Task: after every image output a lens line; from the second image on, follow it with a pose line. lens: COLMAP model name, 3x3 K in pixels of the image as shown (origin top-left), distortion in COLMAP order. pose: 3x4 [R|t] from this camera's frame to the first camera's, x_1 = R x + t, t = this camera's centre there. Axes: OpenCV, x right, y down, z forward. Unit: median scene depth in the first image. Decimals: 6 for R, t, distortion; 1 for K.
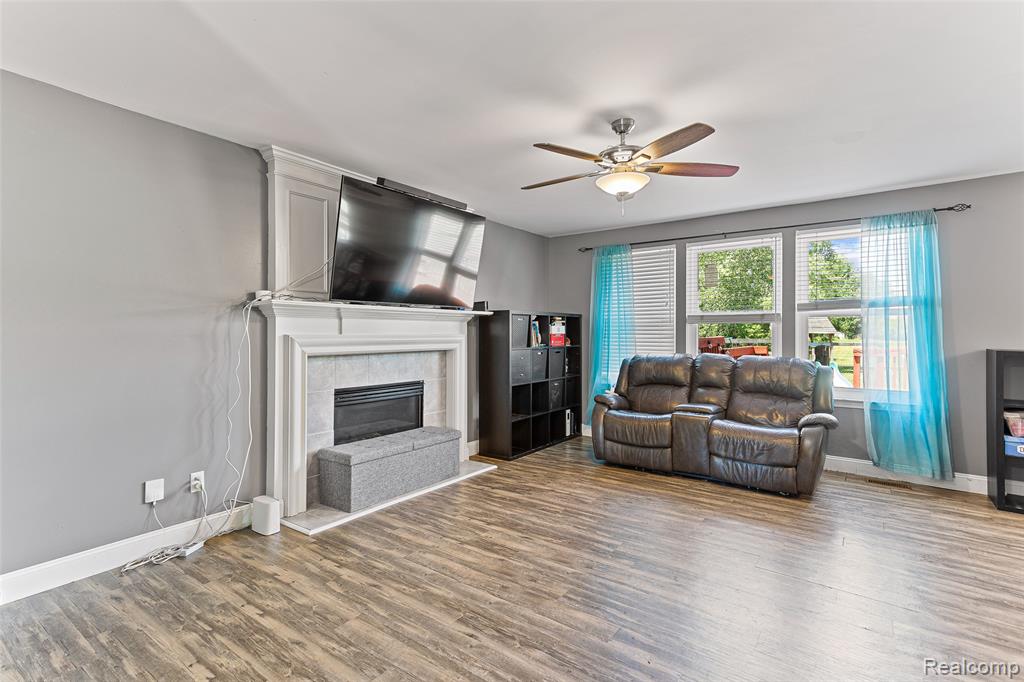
lens RADIAL K [[484.6, 0, 509.2], [0, 484.6, 331.8], [0, 0, 1]] dist [0.022980, -0.001225]
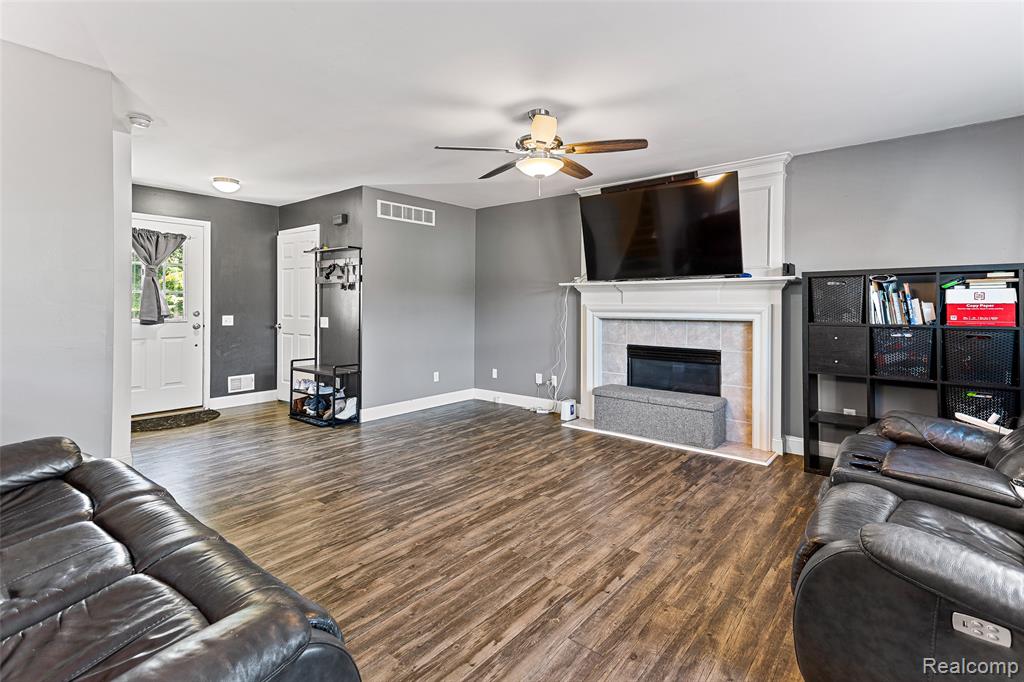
lens RADIAL K [[484.6, 0, 508.3], [0, 484.6, 306.1], [0, 0, 1]] dist [0.022980, -0.001225]
pose [[-0.050517, 0.004096, -0.998715, 1.015914], [0.001817, 0.999990, 0.004009, 0.005544], [0.998722, -0.001612, -0.050524, 0.745568]]
